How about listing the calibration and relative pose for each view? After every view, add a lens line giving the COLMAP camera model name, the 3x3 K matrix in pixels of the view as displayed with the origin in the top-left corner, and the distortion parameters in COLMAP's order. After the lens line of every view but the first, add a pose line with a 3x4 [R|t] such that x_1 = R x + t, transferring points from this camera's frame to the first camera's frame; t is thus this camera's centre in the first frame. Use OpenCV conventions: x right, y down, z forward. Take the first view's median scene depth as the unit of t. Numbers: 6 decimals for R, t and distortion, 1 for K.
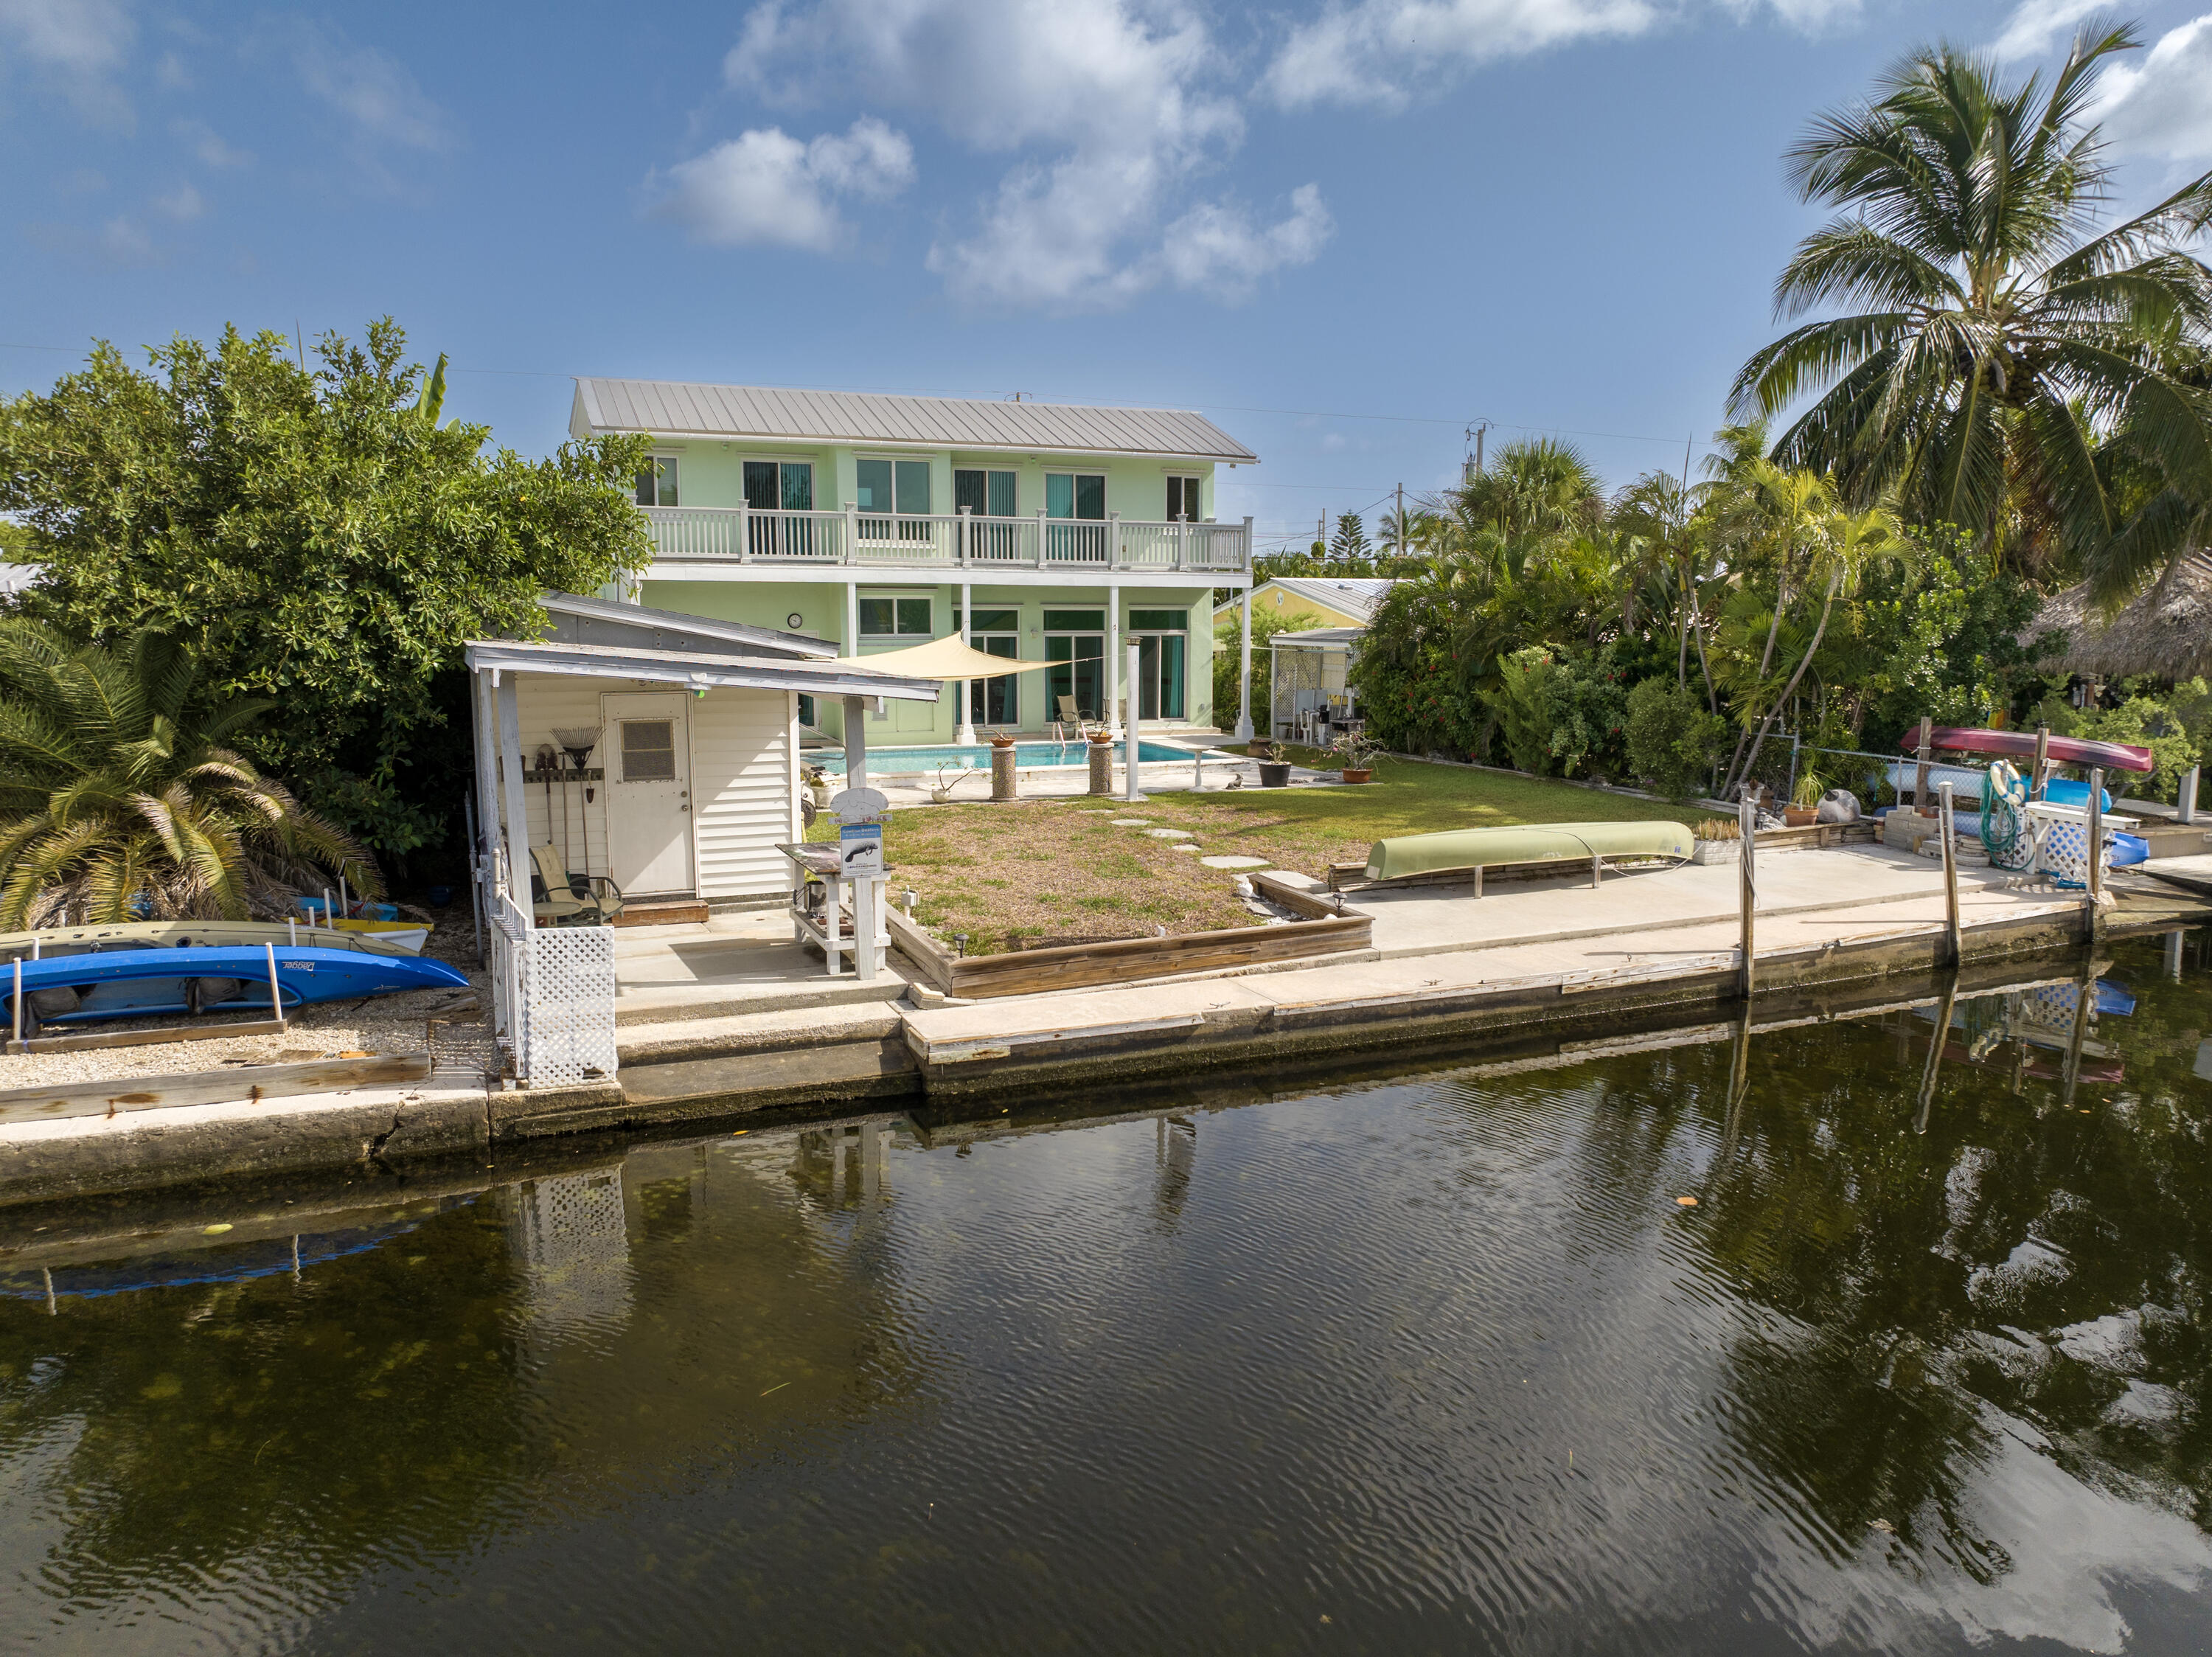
lens RADIAL K [[1552.0, 0, 1113.9], [0, 1552.0, 828.5], [0, 0, 1]] dist [-0.034319, -0.005489]
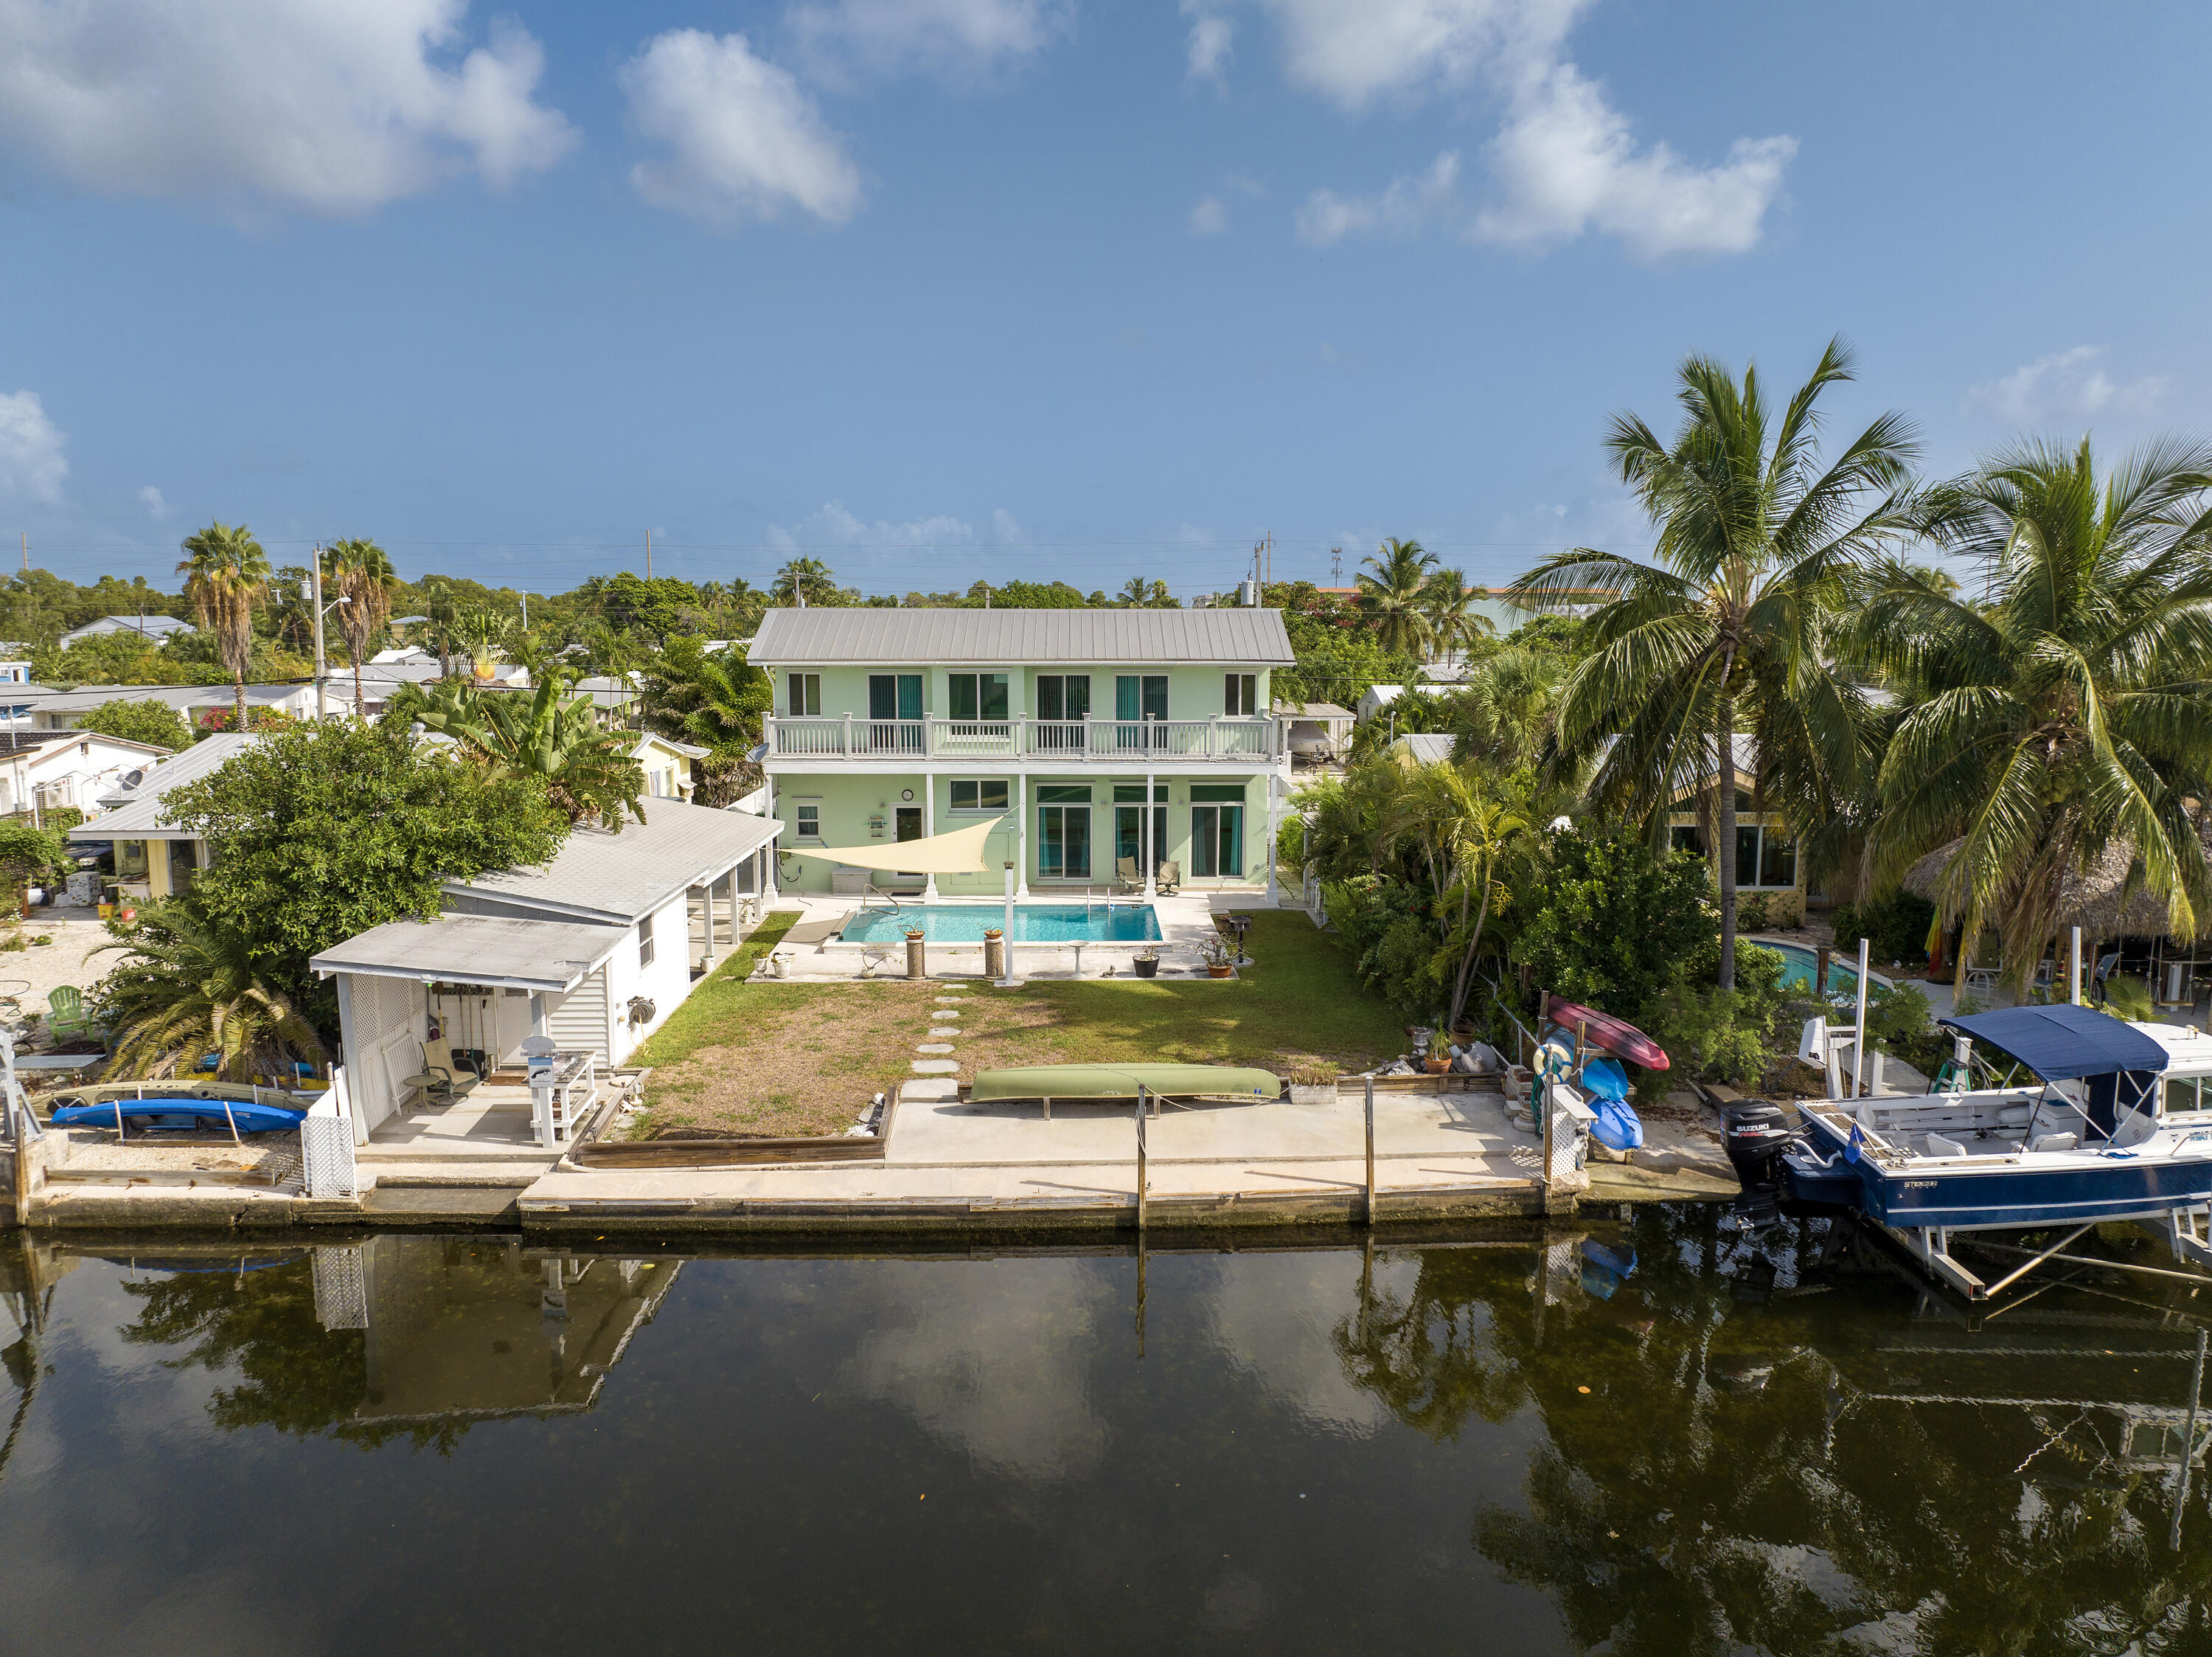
lens RADIAL K [[1552.0, 0, 1116.2], [0, 1552.0, 805.1], [0, 0, 1]] dist [-0.034319, -0.005489]
pose [[0.928434, 0.044042, -0.368877, 0.857756], [-0.050170, 0.998716, -0.007032, -0.247472], [0.368094, 0.025036, 0.929452, -0.279884]]
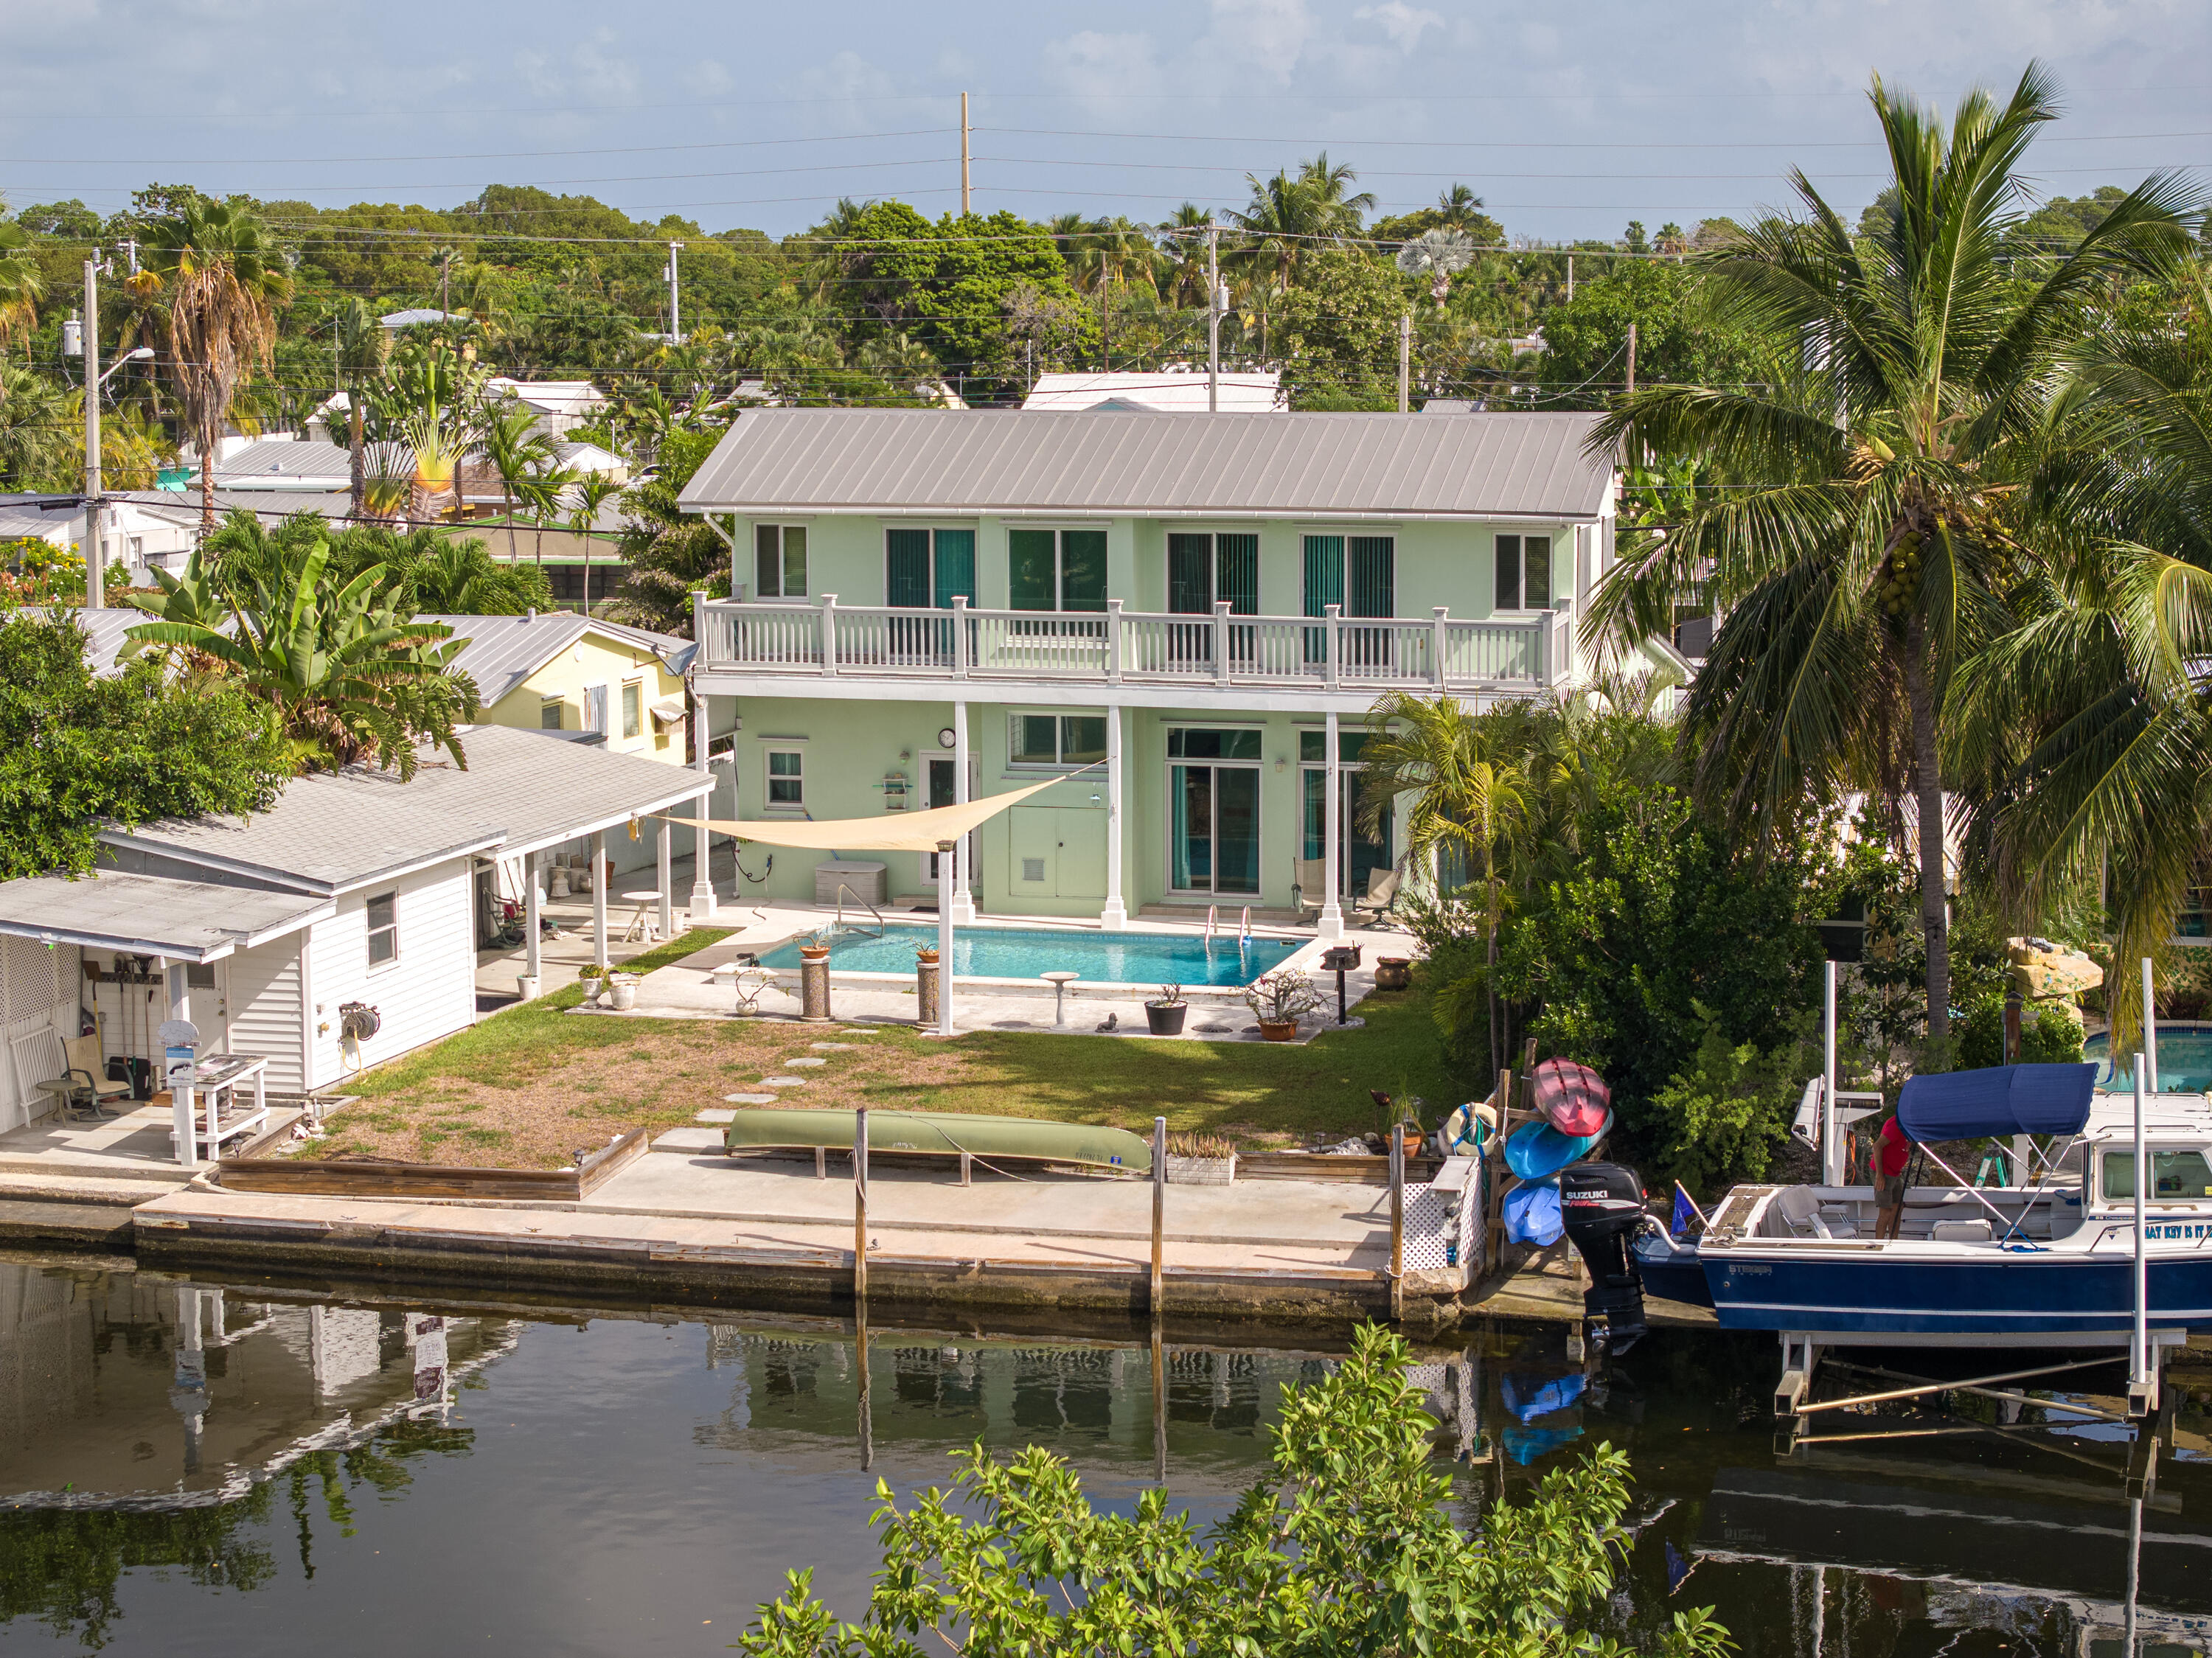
lens RADIAL K [[4433.2, 0, 1100.3], [0, 4433.2, 838.9], [0, 0, 1]] dist [-0.089391, 0.000000]
pose [[0.780601, 0.076194, -0.620368, 2.321272], [-0.080395, 0.996537, 0.021234, -0.270462], [0.619837, 0.033299, 0.784024, -1.231034]]
